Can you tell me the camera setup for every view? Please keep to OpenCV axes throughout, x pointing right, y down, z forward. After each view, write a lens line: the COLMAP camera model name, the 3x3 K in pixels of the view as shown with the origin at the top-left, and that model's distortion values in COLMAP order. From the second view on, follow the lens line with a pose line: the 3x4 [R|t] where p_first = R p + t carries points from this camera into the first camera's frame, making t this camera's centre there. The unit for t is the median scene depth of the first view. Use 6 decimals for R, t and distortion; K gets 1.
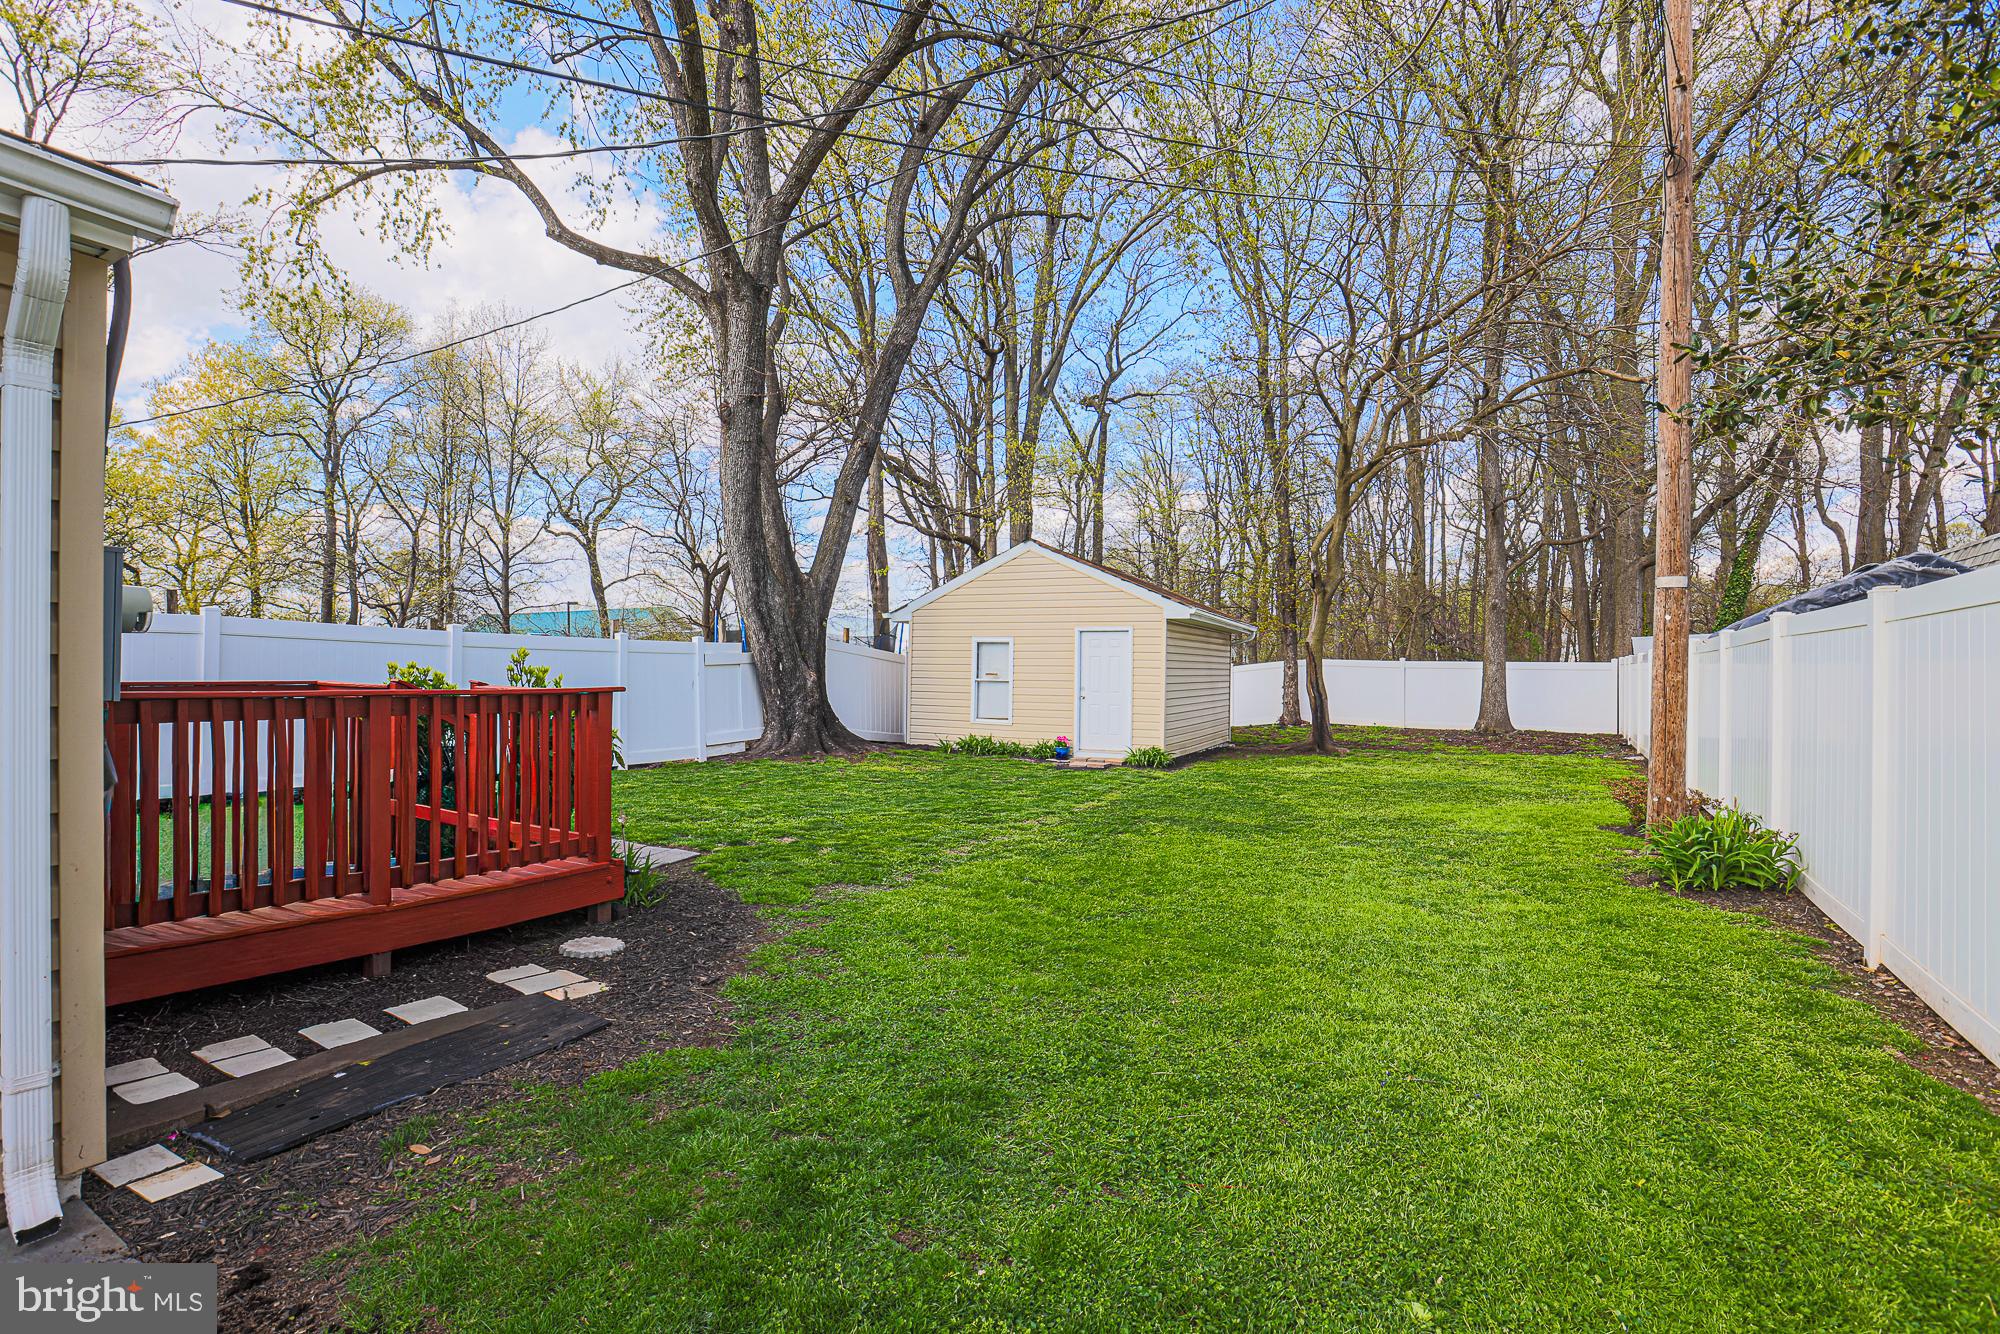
lens RADIAL K [[911.8, 0, 954.9], [0, 911.8, 699.8], [0, 0, 1]] dist [-0.056049, 0.000031]
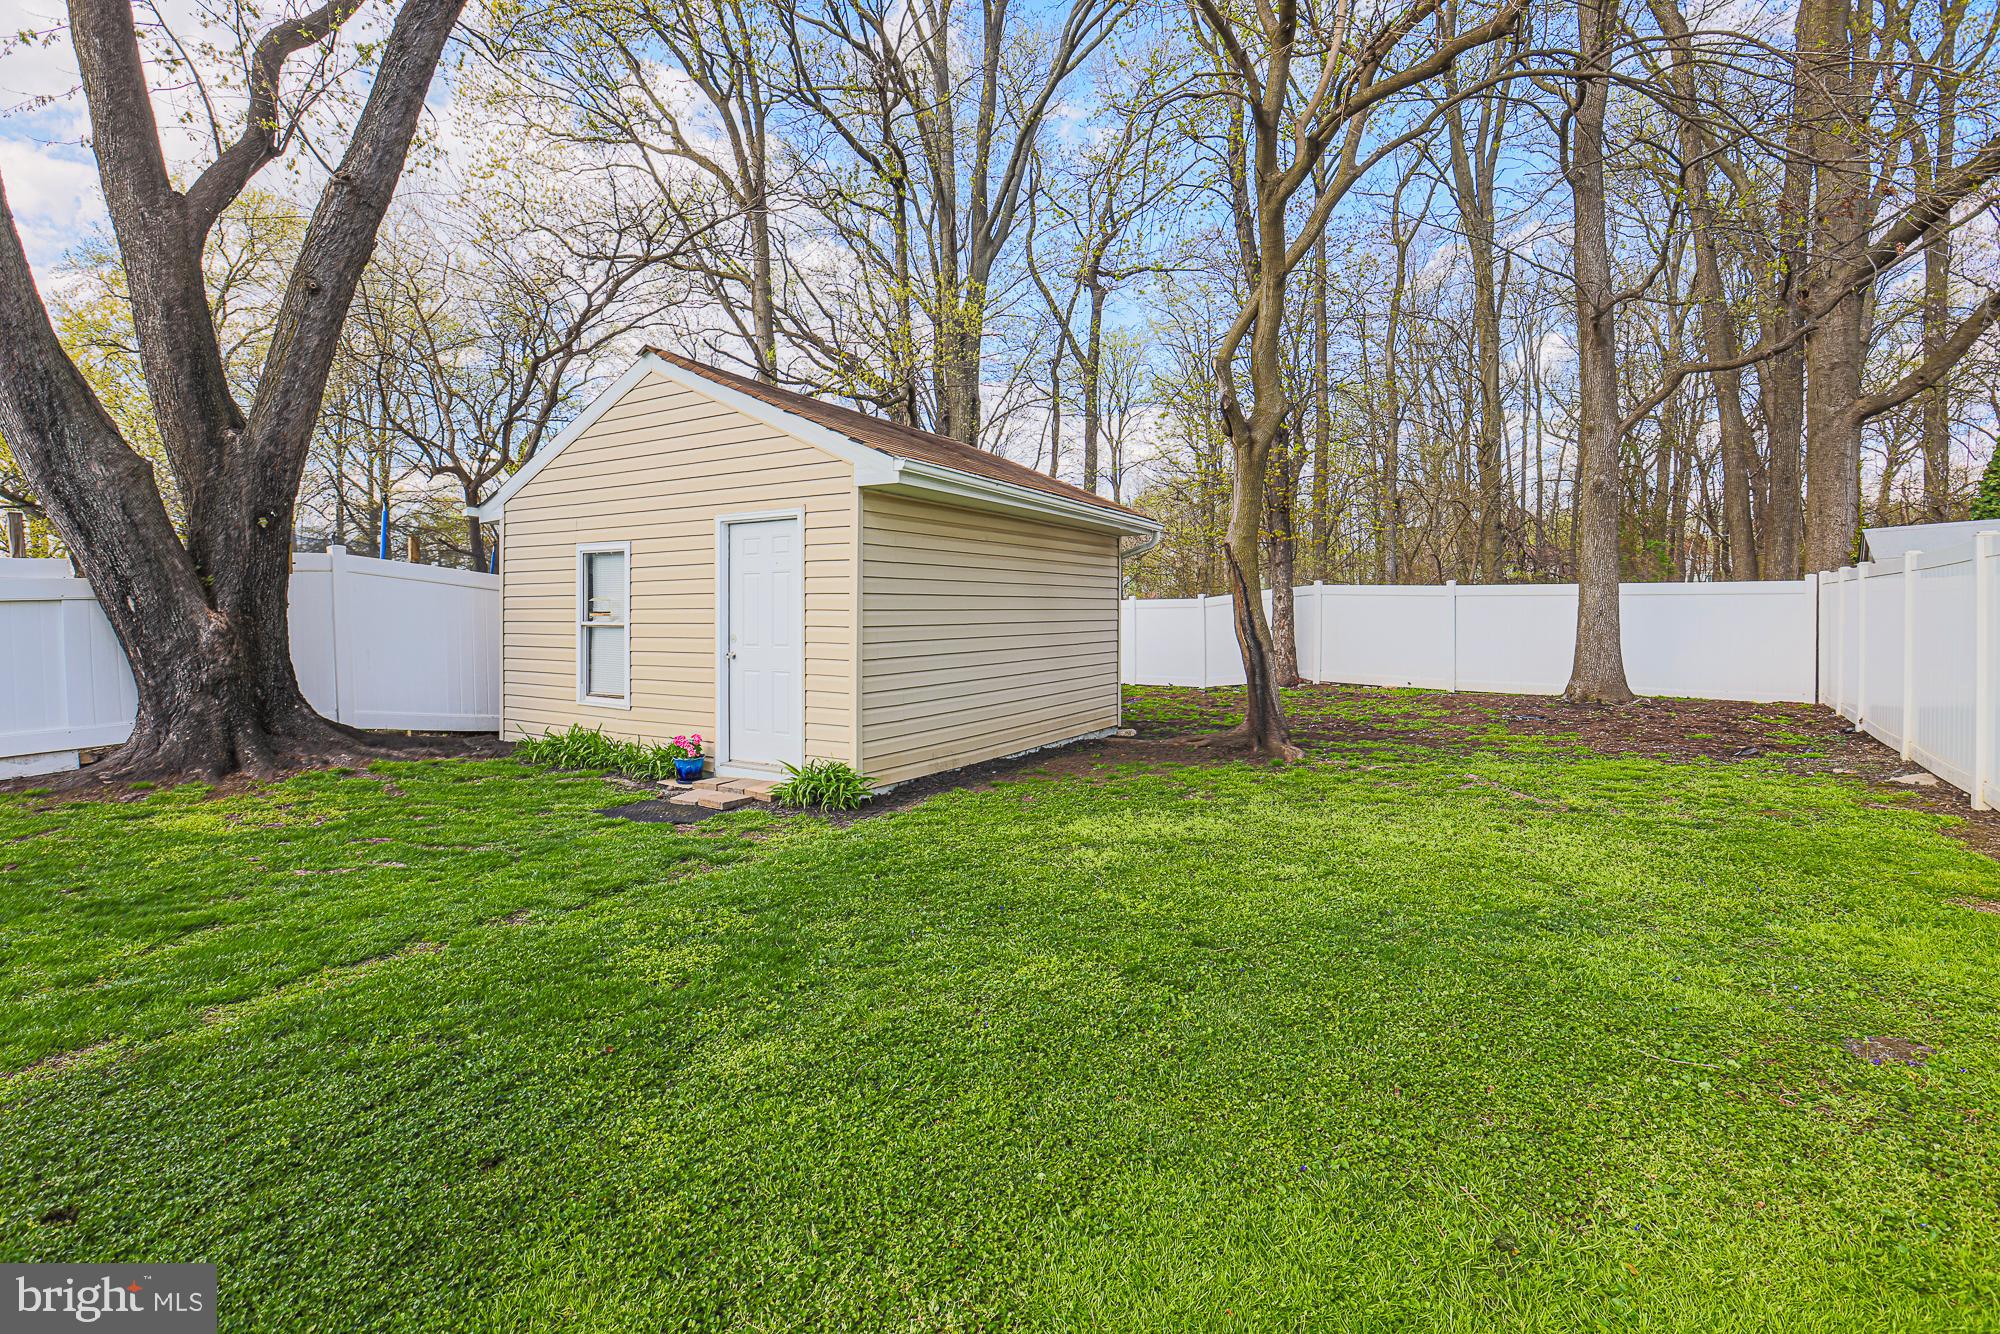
lens RADIAL K [[939.4, 0, 994.4], [0, 939.4, 664.8], [0, 0, 1]] dist [-0.056536, 0.021762]
pose [[0.999167, -0.010499, -0.039442, 0.284209], [0.011351, 0.999706, 0.021432, -0.007062], [0.039205, -0.021862, 0.998992, 0.467330]]
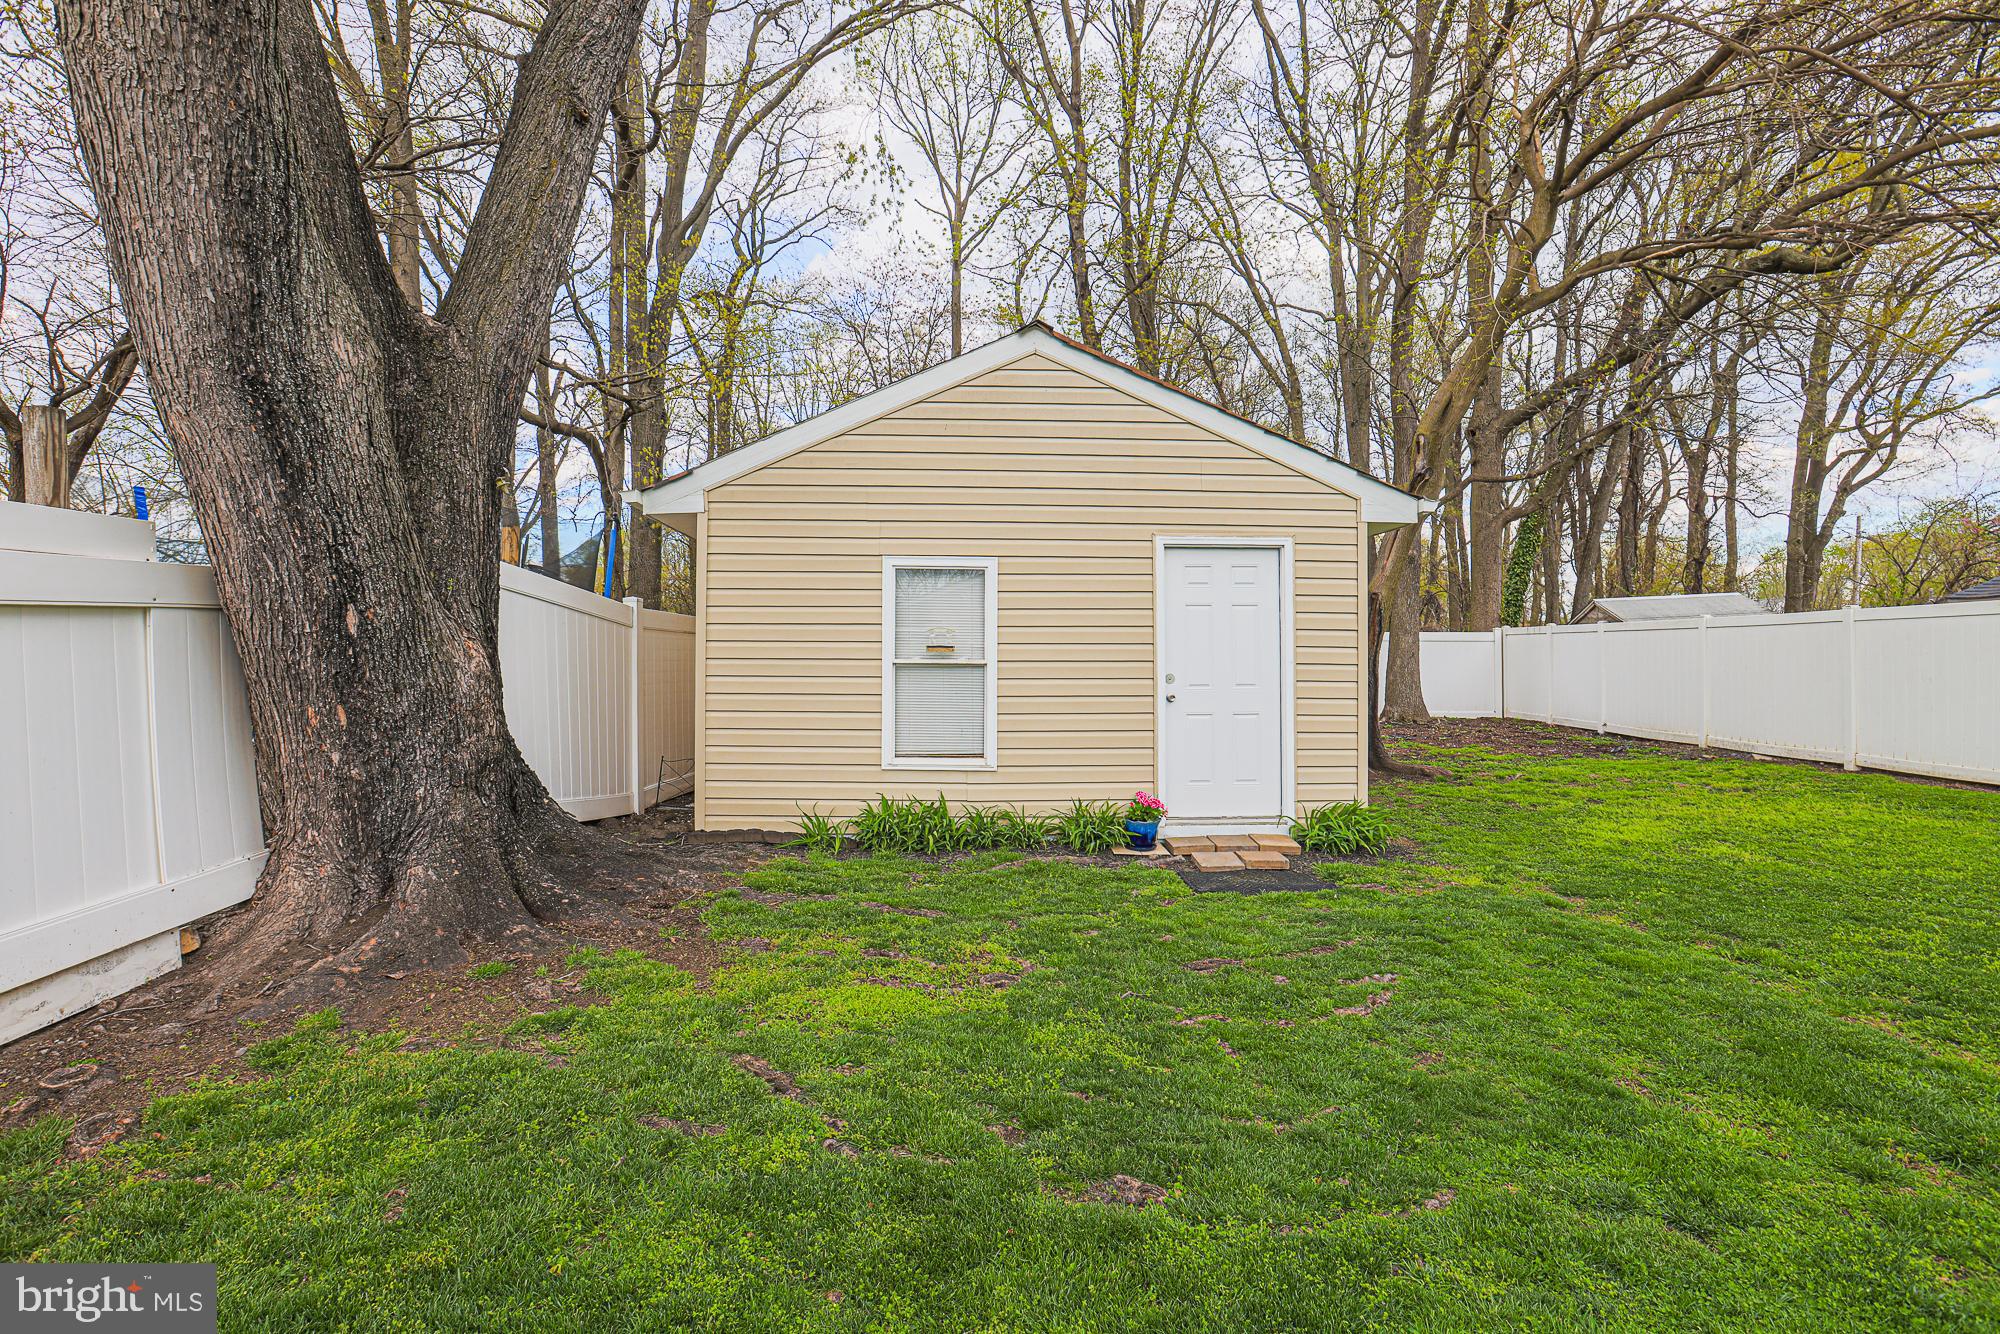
lens RADIAL K [[939.4, 0, 994.4], [0, 939.4, 664.8], [0, 0, 1]] dist [-0.056536, 0.021762]
pose [[0.855244, -0.014310, 0.518028, -0.156048], [0.024761, 0.999605, -0.013267, -0.014403], [-0.517633, 0.024174, 0.855261, 0.623673]]
